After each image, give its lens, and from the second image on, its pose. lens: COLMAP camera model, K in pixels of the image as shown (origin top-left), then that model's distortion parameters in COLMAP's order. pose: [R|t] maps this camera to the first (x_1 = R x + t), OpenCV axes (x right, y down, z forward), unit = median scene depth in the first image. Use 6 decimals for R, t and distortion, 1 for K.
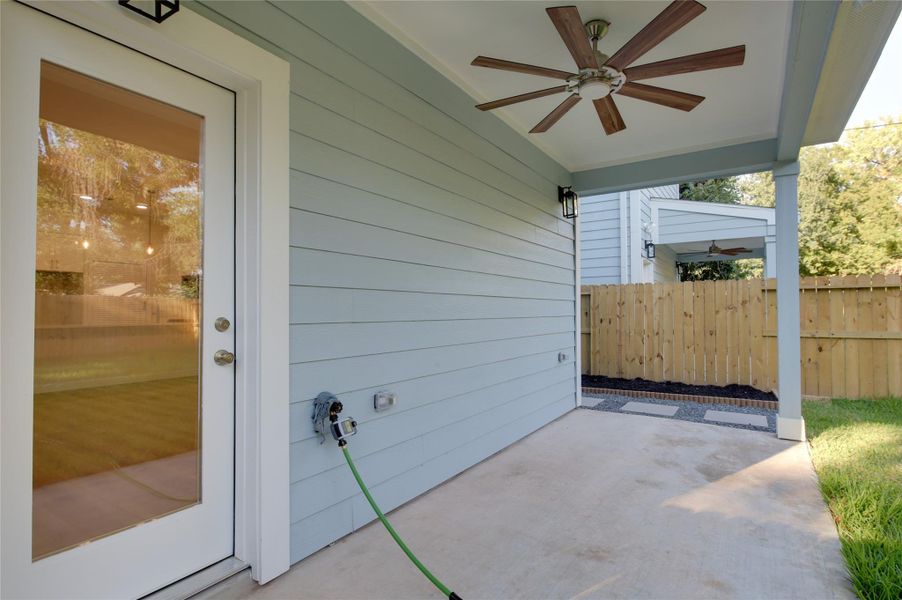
lens RADIAL K [[465.3, 0, 447.2], [0, 465.3, 304.7], [0, 0, 1]] dist [0.003273, -0.000086]
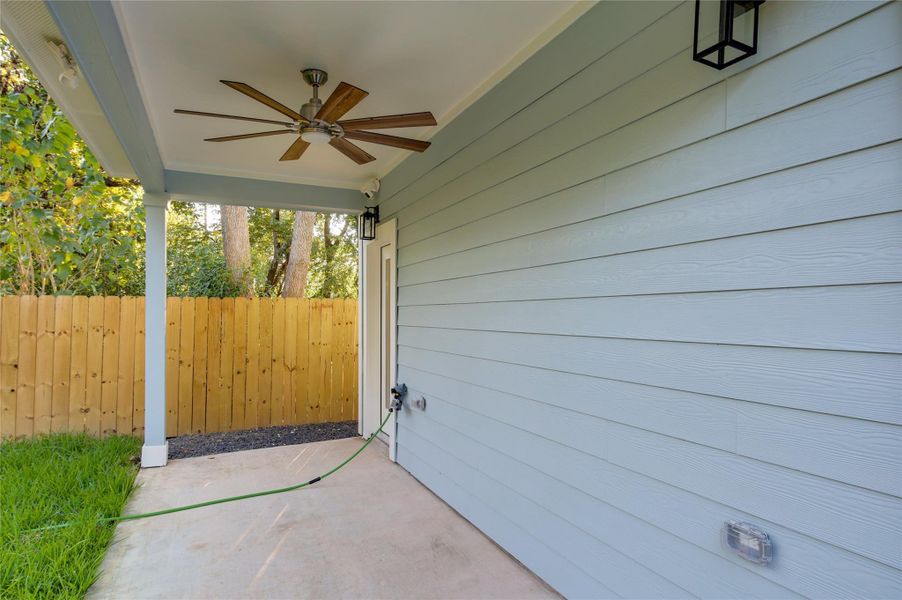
lens RADIAL K [[465.3, 0, 447.2], [0, 465.3, 304.7], [0, 0, 1]] dist [0.003273, -0.000086]
pose [[-0.494325, -0.020377, -0.869038, 0.526327], [0.009888, 0.999529, -0.029061, -0.030119], [0.869221, -0.022959, -0.493890, 0.858607]]
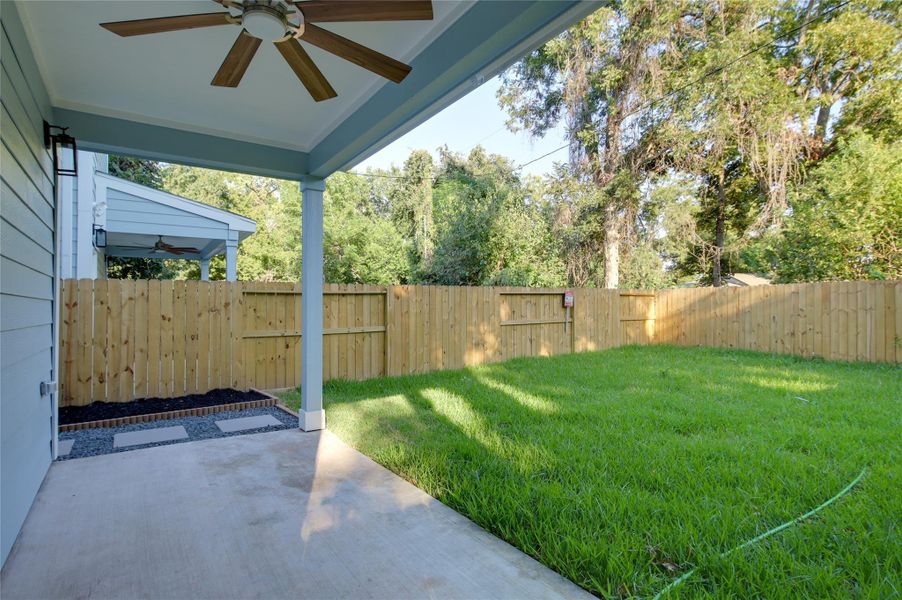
lens RADIAL K [[475.7, 0, 451.0], [0, 475.7, 300.0], [0, 0, 1]] dist [0.002961, -0.000208]
pose [[0.362780, 0.016097, 0.931736, -0.141606], [-0.004326, 0.999869, -0.015590, -0.000997], [-0.931865, 0.001625, 0.362802, 0.211595]]
